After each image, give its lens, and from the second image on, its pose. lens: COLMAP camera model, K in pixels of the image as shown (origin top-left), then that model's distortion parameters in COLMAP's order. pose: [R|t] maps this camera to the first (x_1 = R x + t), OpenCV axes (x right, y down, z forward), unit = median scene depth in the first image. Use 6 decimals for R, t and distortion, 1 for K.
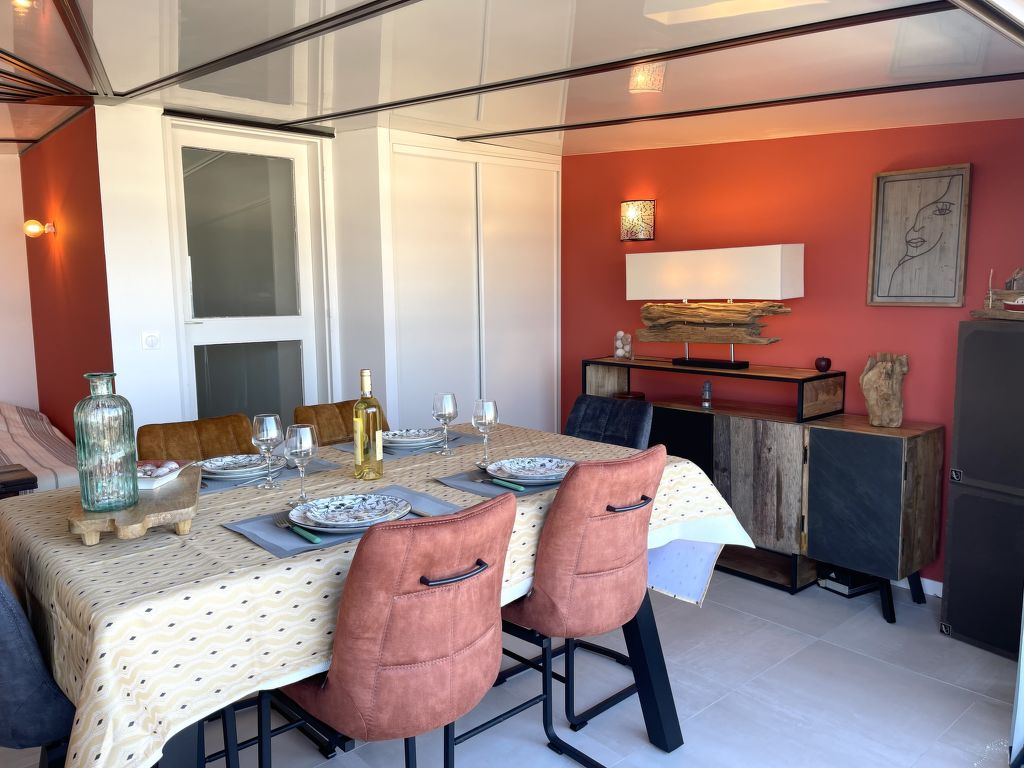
lens RADIAL K [[766.3, 0, 512.0], [0, 766.3, 384.0], [0, 0, 1]] dist [0.096493, -0.140166]
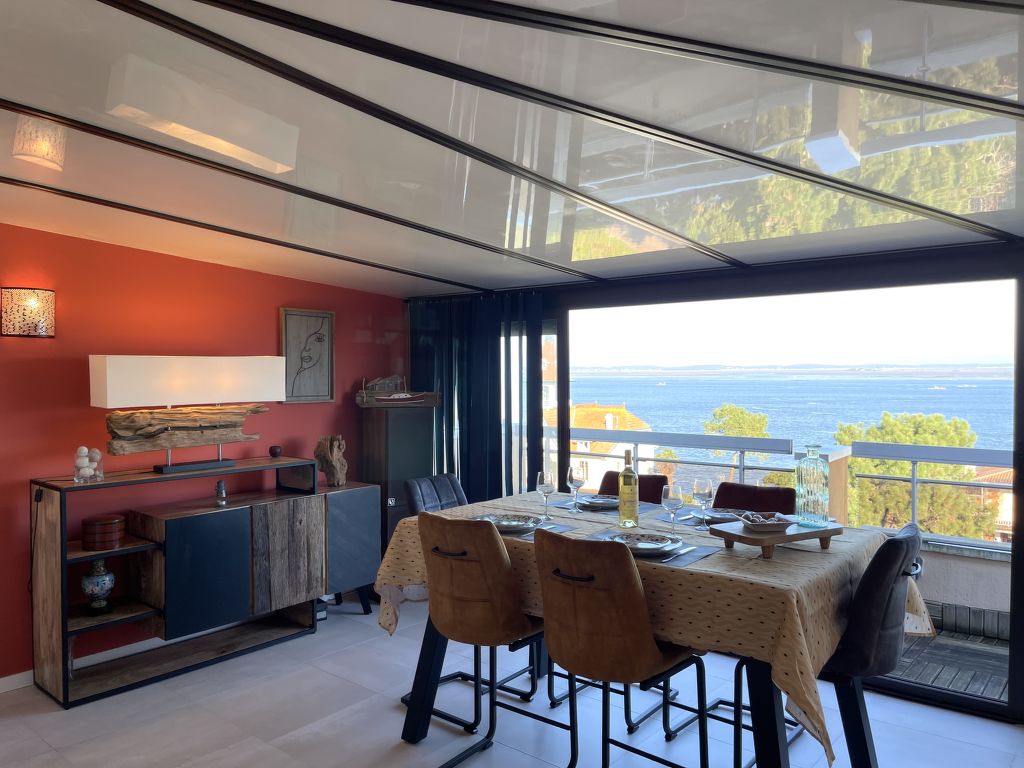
lens RADIAL K [[766.3, 0, 512.0], [0, 766.3, 384.0], [0, 0, 1]] dist [0.096493, -0.140166]
pose [[-0.146479, -0.003713, 0.989207, -0.898319], [0.134948, 0.990569, 0.023701, -0.111643], [-0.979966, 0.136963, -0.144596, 0.791404]]
